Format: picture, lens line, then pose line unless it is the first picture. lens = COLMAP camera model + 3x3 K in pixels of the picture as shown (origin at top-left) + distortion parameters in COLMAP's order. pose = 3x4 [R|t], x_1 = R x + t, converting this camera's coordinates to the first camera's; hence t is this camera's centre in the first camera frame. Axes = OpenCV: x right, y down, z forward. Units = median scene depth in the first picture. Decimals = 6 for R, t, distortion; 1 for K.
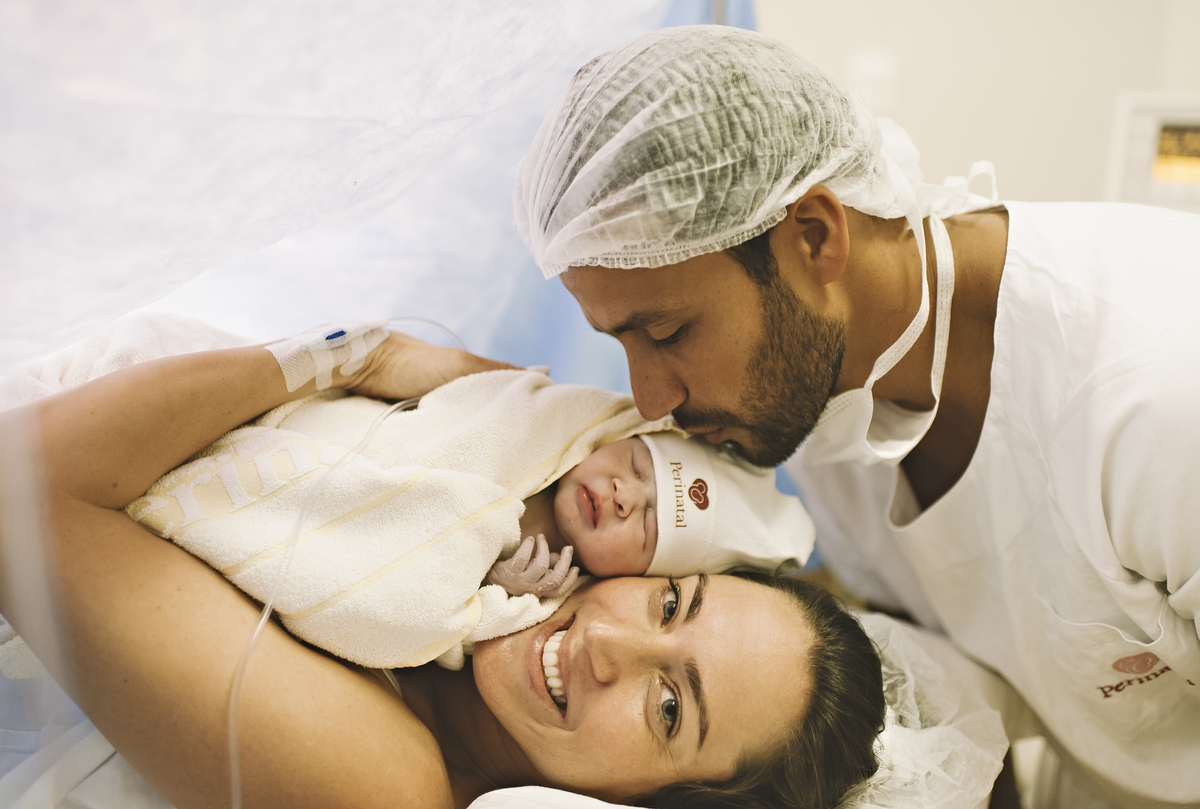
lens RADIAL K [[1283.3, 0, 614.4], [0, 1283.3, 425.7], [0, 0, 1]] dist [0.004291, 0.000000]
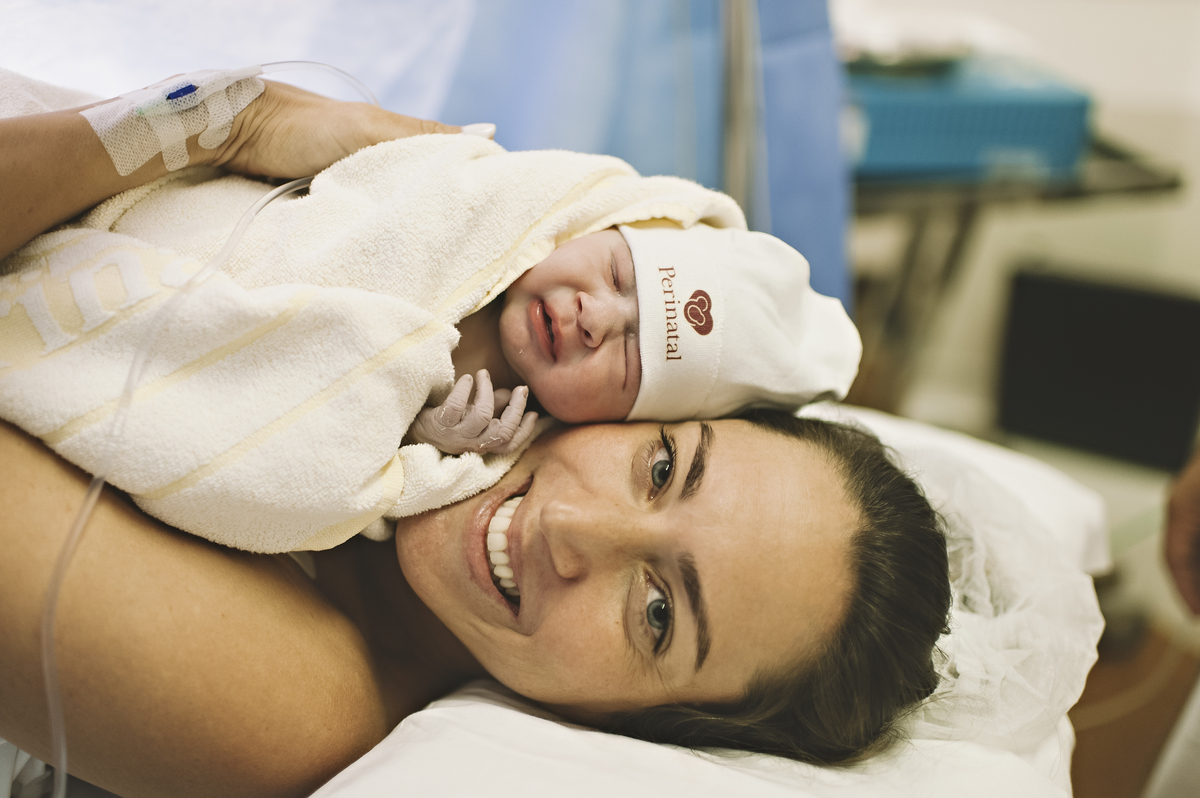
lens RADIAL K [[1172.7, 0, 577.0], [0, 1172.7, 415.9], [0, 0, 1]] dist [0.026066, 0.000000]
pose [[0.998927, -0.010000, -0.045215, 0.028414], [0.020314, 0.972075, 0.233790, -0.048027], [0.041615, -0.234458, 0.971235, 0.367378]]
